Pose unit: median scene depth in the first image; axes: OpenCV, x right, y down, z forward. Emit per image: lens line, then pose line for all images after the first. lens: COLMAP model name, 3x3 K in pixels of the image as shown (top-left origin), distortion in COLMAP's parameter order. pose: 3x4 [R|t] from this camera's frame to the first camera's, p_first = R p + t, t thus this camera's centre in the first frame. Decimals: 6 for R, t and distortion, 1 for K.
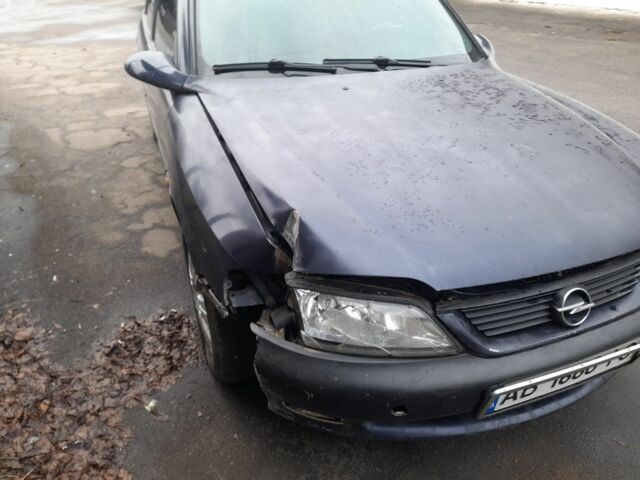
lens RADIAL K [[486.3, 0, 320.0], [0, 486.3, 240.0], [0, 0, 1]] dist [0.068621, -0.002254]
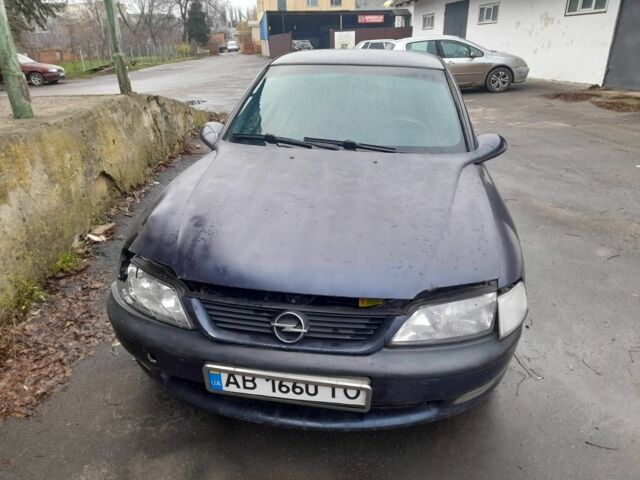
lens RADIAL K [[486.3, 0, 320.0], [0, 486.3, 240.0], [0, 0, 1]] dist [0.068621, -0.002254]
pose [[0.859915, 0.192108, -0.472907, 0.779007], [-0.265778, 0.959488, -0.093509, 0.010705], [0.435785, 0.206098, 0.876136, -0.085125]]
